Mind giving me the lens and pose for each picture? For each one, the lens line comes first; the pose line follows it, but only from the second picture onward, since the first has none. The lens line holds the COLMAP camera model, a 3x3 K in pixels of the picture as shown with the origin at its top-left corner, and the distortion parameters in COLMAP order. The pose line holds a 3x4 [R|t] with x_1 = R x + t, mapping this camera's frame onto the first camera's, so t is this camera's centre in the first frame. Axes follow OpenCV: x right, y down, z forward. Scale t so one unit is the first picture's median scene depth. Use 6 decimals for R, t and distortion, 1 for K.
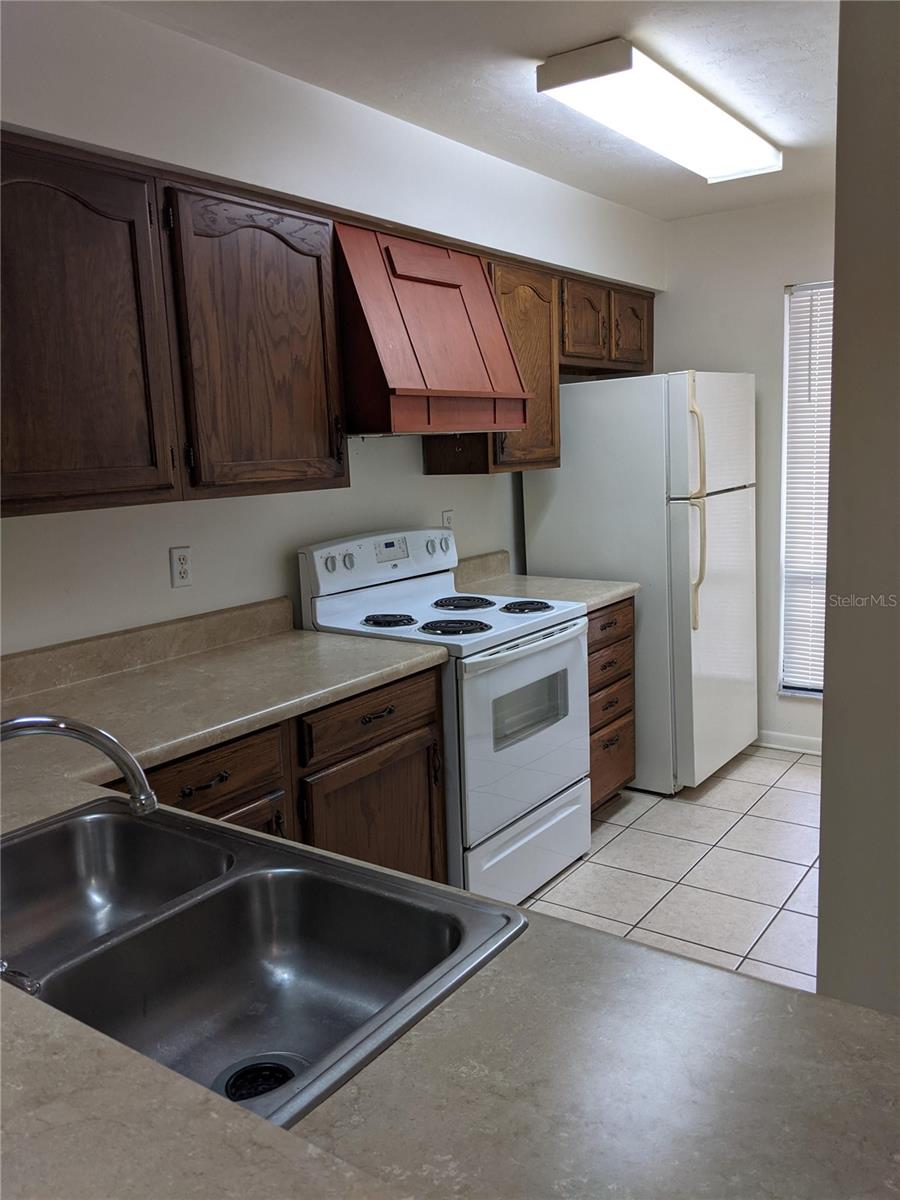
lens RADIAL K [[965.5, 0, 448.3], [0, 965.5, 594.2], [0, 0, 1]] dist [0.076186, -0.001849]
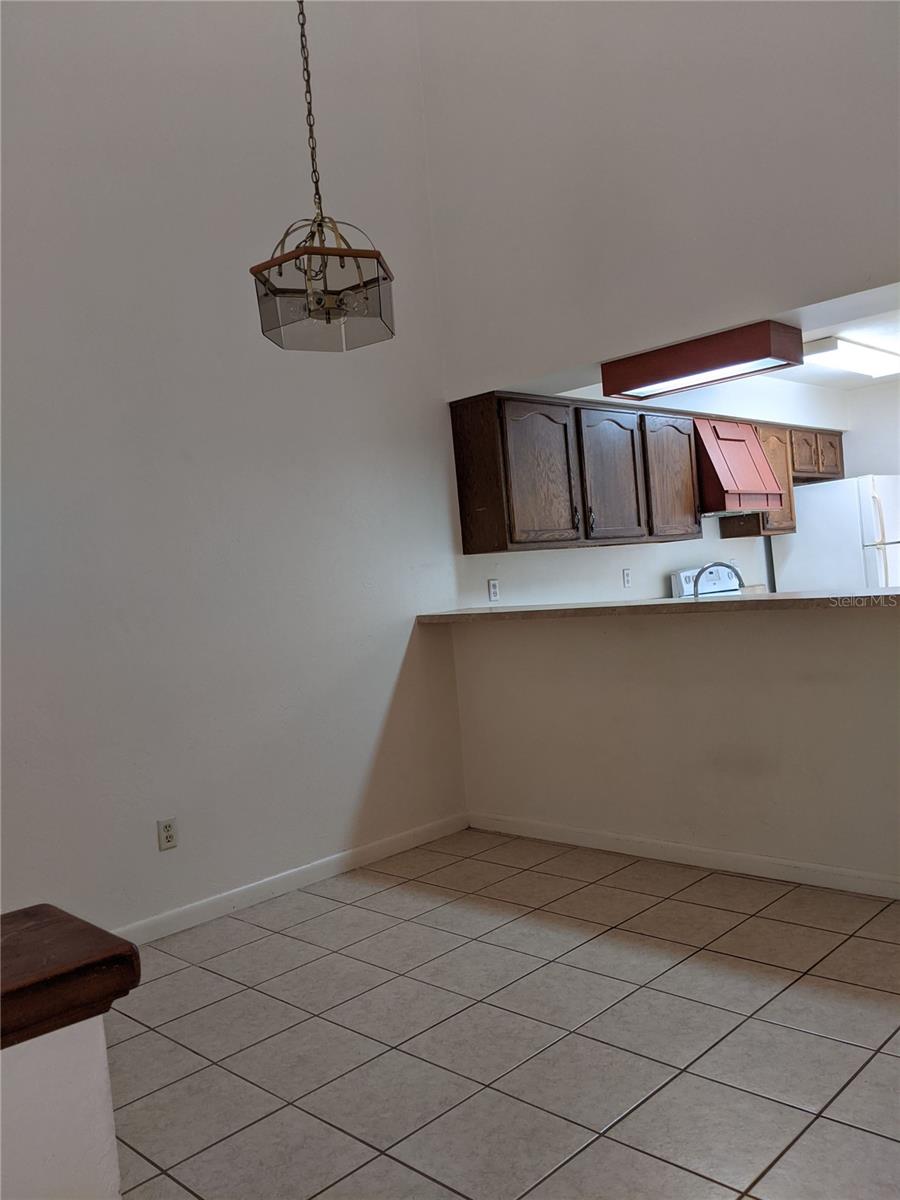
lens RADIAL K [[965.5, 0, 455.3], [0, 965.5, 602.1], [0, 0, 1]] dist [0.076186, -0.001849]
pose [[0.988118, -0.040975, -0.148134, -0.271011], [0.022455, 0.991953, -0.124598, 0.228087], [0.152048, 0.119791, 0.981087, -0.930561]]
